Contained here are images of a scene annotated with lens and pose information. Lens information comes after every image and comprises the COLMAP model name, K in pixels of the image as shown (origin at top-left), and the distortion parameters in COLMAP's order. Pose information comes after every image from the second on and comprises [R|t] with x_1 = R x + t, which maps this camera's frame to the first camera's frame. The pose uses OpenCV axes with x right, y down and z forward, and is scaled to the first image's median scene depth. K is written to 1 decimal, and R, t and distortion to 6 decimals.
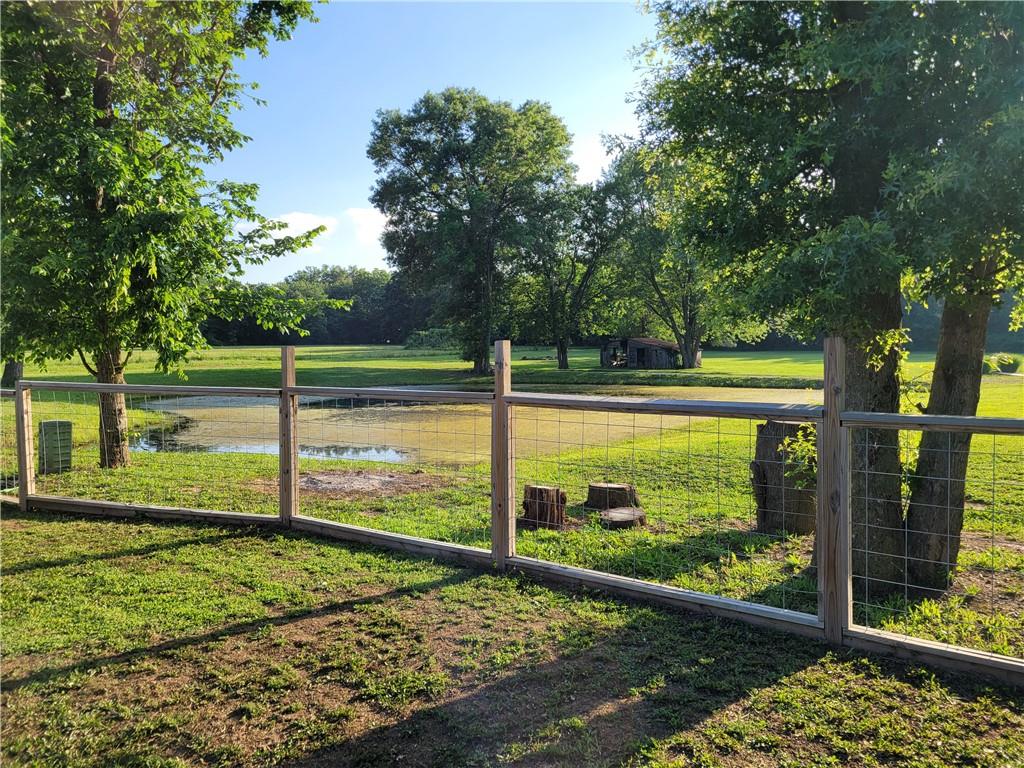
lens RADIAL K [[539.3, 0, 516.7], [0, 539.3, 374.8], [0, 0, 1]] dist [-0.088075, 0.020142]
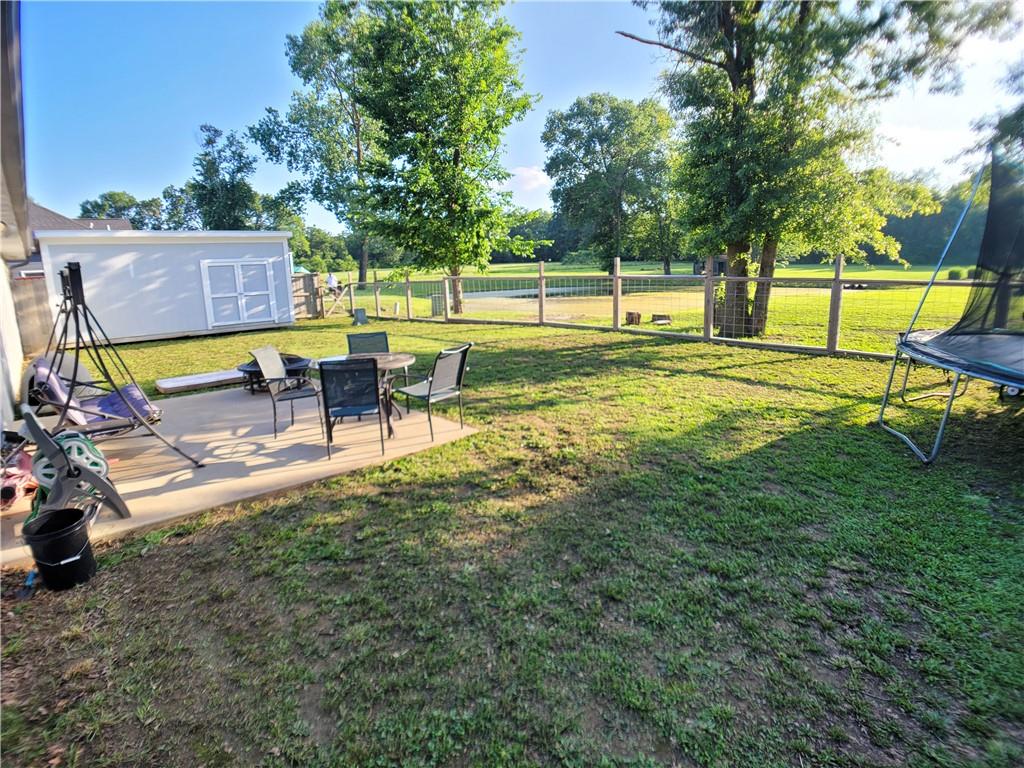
lens RADIAL K [[539.3, 0, 516.7], [0, 539.3, 374.8], [0, 0, 1]] dist [-0.088075, 0.020142]
pose [[0.969780, 0.028124, -0.242355, 0.051591], [0.008573, 0.988793, 0.149048, 0.039137], [0.243831, -0.146621, 0.958670, -0.644003]]
